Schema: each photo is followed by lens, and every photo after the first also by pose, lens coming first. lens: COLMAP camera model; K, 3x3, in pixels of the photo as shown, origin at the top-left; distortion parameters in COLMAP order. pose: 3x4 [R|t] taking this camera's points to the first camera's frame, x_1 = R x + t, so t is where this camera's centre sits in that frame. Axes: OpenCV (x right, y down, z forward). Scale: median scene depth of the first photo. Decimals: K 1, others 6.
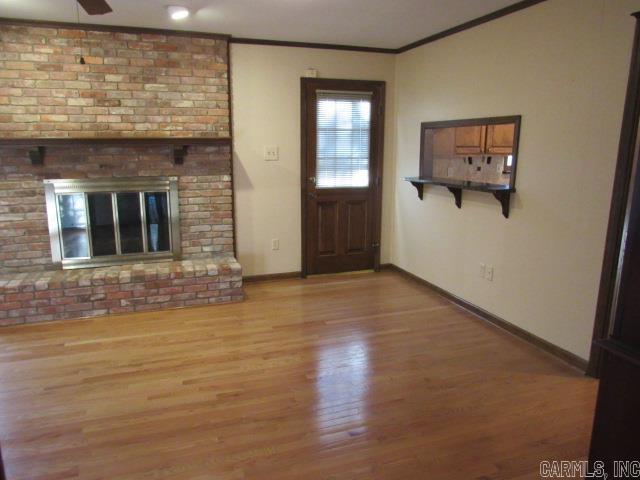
lens RADIAL K [[454.2, 0, 320.0], [0, 454.2, 240.0], [0, 0, 1]] dist [-0.036879, -0.001187]
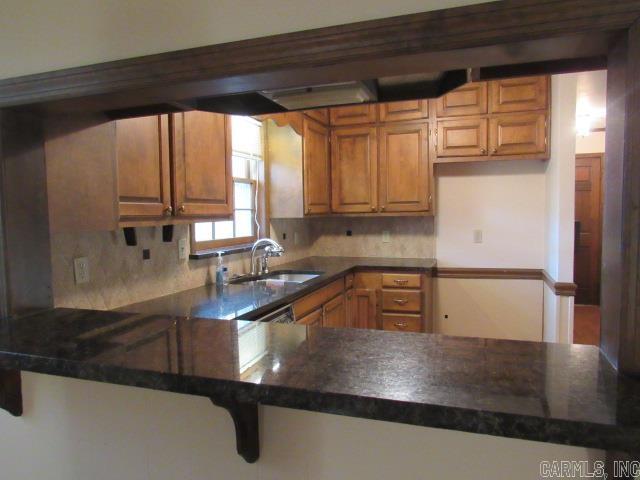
lens RADIAL K [[454.2, 0, 320.0], [0, 454.2, 240.0], [0, 0, 1]] dist [-0.036879, -0.001187]
pose [[0.628691, -0.057075, 0.775558, 0.131372], [0.180926, 0.980671, -0.074494, -0.113557], [-0.756316, 0.187153, 0.626865, 0.629404]]
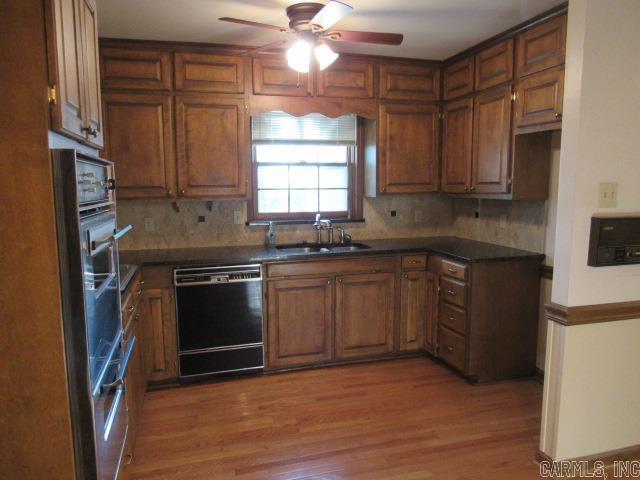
lens RADIAL K [[454.2, 0, 320.0], [0, 454.2, 240.0], [0, 0, 1]] dist [-0.036879, -0.001187]
pose [[0.998644, -0.002204, -0.052008, 0.582239], [-0.002541, 0.995848, -0.090998, -0.066939], [0.051993, 0.091007, 0.994492, 0.347513]]
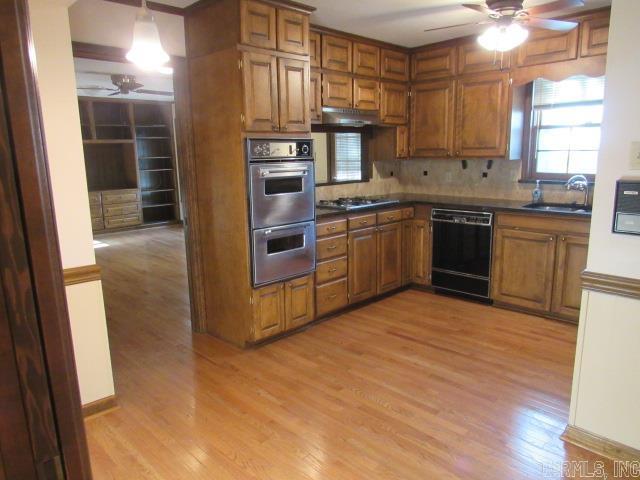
lens RADIAL K [[454.2, 0, 320.0], [0, 454.2, 240.0], [0, 0, 1]] dist [-0.036879, -0.001187]
pose [[0.435272, 0.161120, -0.885764, 1.010912], [-0.171368, 0.980696, 0.094176, -0.067932], [0.883839, 0.110799, 0.454481, 0.373966]]
